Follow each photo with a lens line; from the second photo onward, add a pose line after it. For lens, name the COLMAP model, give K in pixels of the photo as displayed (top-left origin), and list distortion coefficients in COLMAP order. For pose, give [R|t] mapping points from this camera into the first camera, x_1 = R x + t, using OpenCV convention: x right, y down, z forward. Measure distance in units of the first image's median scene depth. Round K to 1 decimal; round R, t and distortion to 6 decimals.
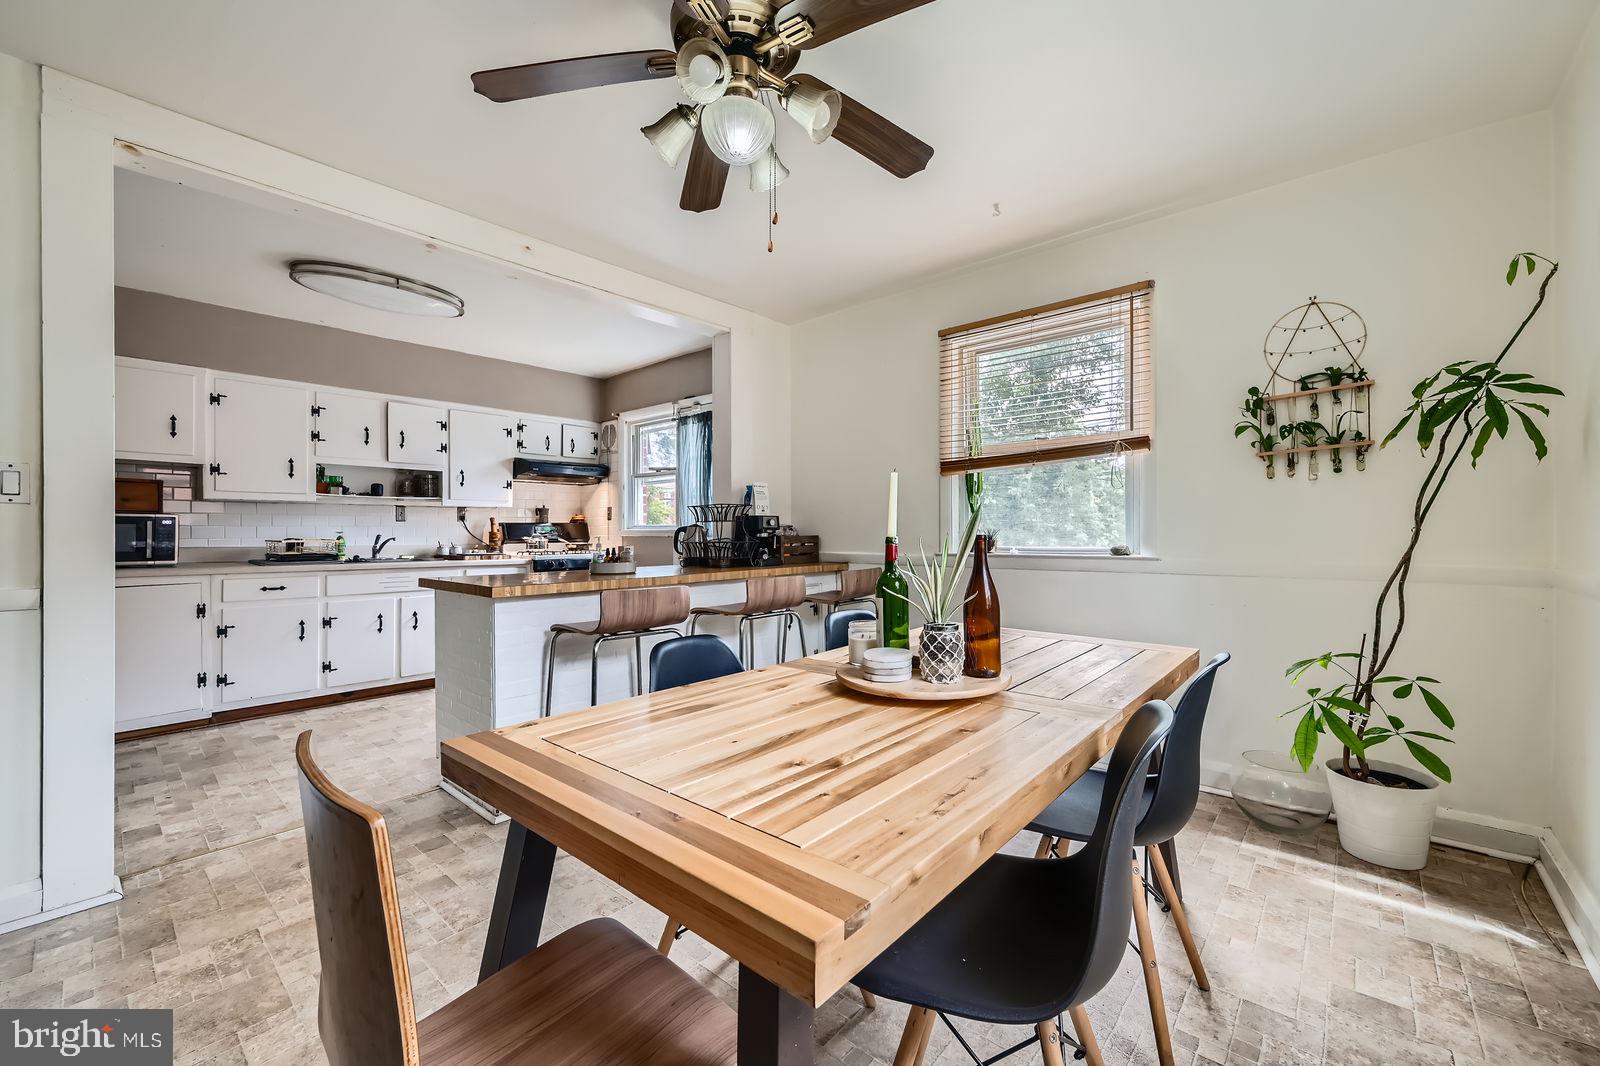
lens RADIAL K [[638.8, 0, 805.7], [0, 638.8, 526.7], [0, 0, 1]] dist [-0.001478, -0.000311]
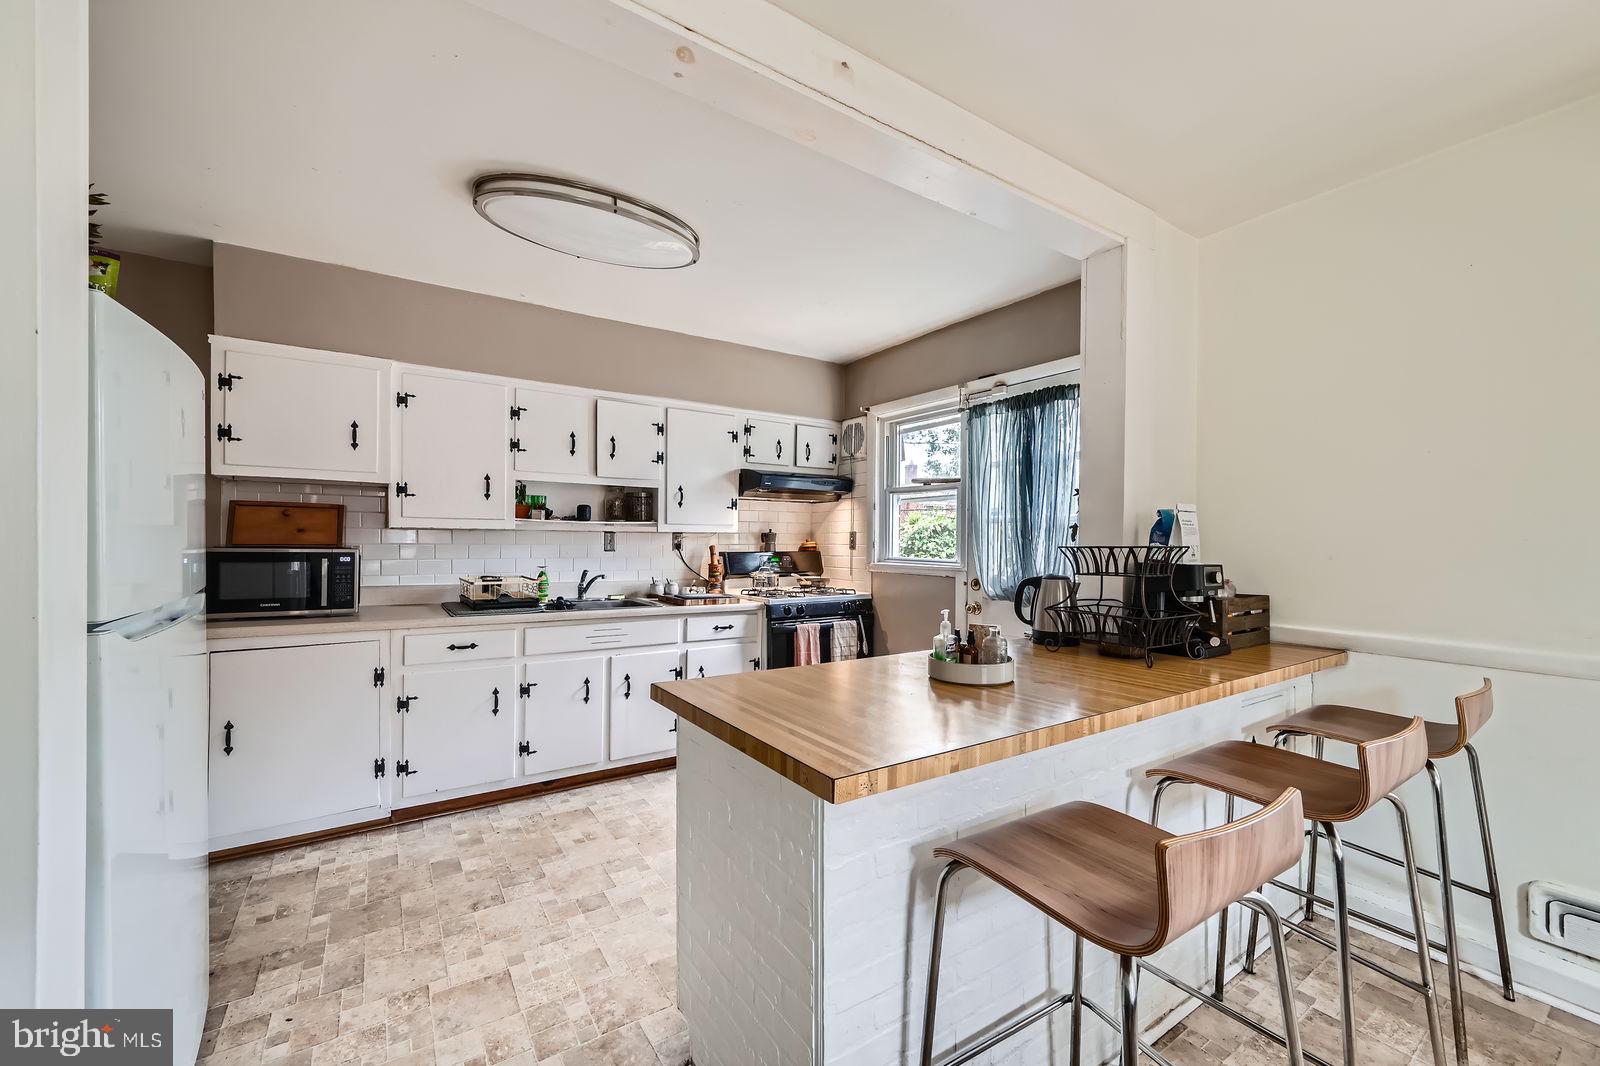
lens RADIAL K [[638.8, 0, 803.1], [0, 638.8, 540.6], [0, 0, 1]] dist [-0.001478, -0.000311]
pose [[0.966920, 0.011309, -0.254828, -0.247684], [-0.009490, 0.999920, 0.008368, -0.038207], [0.254902, -0.005673, 0.966950, 0.363957]]
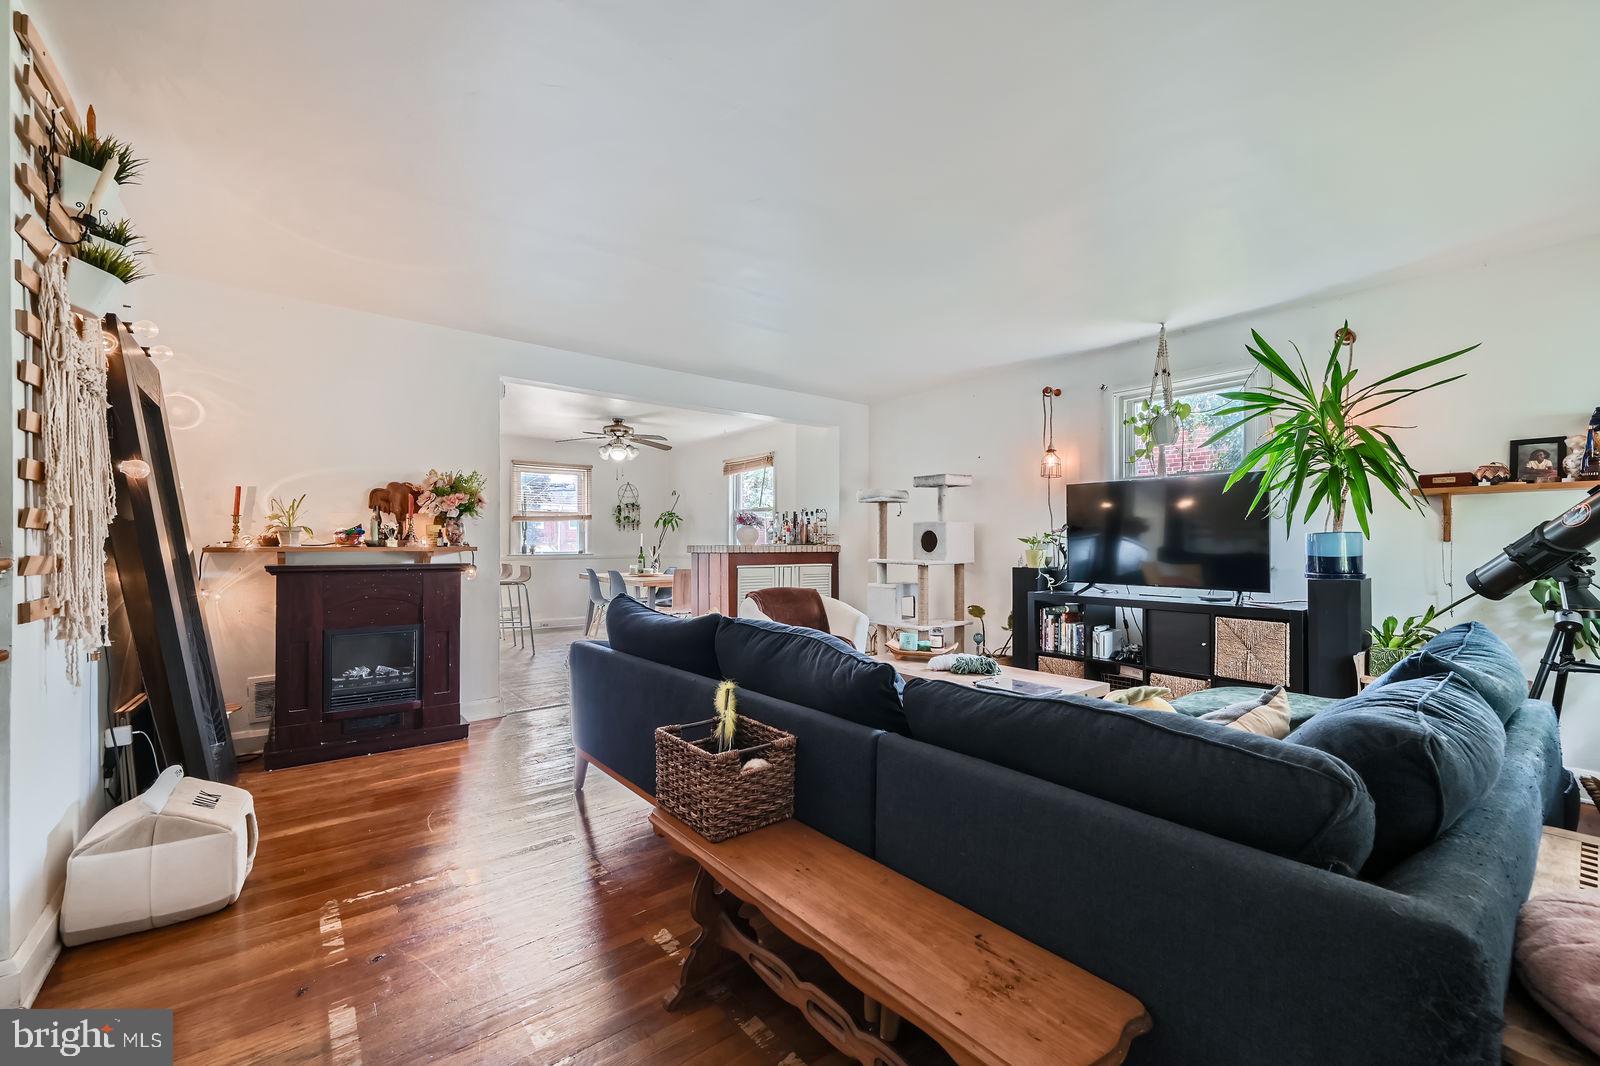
lens RADIAL K [[638.8, 0, 797.2], [0, 638.8, 541.9], [0, 0, 1]] dist [-0.001478, -0.000311]
pose [[0.173393, 0.008425, 0.984817, -1.718787], [-0.005503, 0.999956, -0.007586, 0.005162], [-0.984837, -0.004104, 0.173432, -0.391069]]
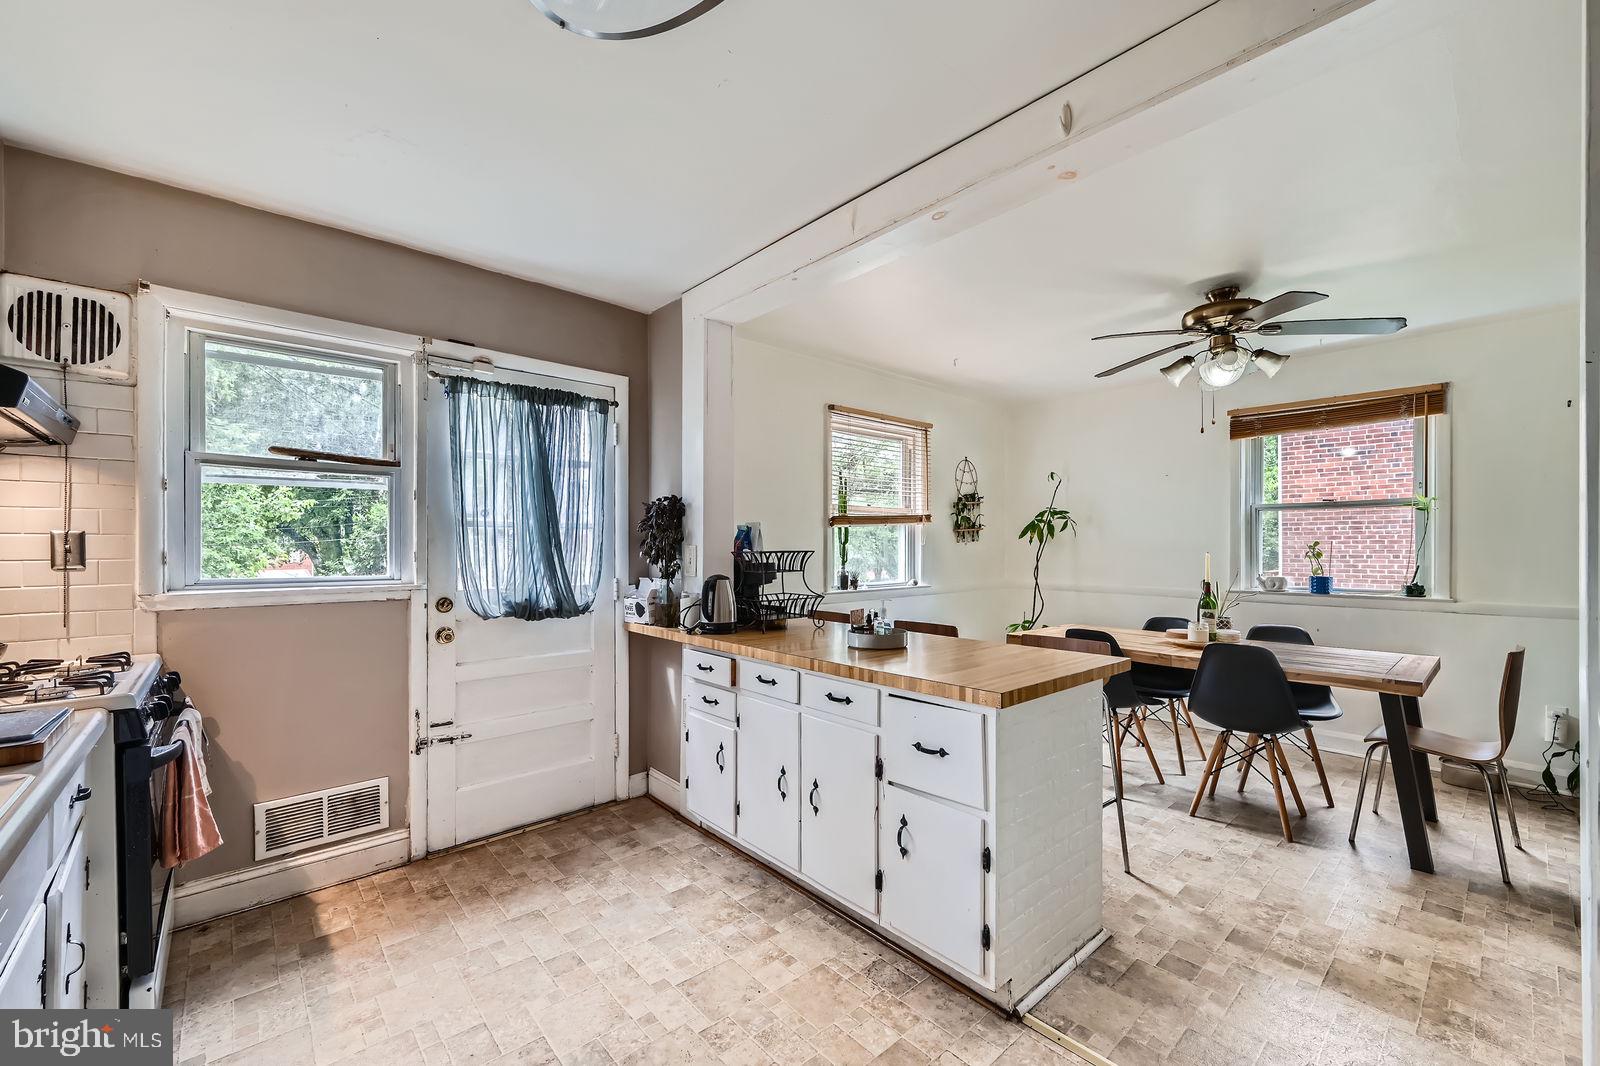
lens RADIAL K [[638.8, 0, 800.2], [0, 638.8, 547.1], [0, 0, 1]] dist [-0.001478, -0.000311]
pose [[0.129143, 0.005937, 0.991608, -0.871726], [-0.004867, 0.999974, -0.005353, -0.032650], [-0.991614, -0.004135, 0.129169, 0.813071]]
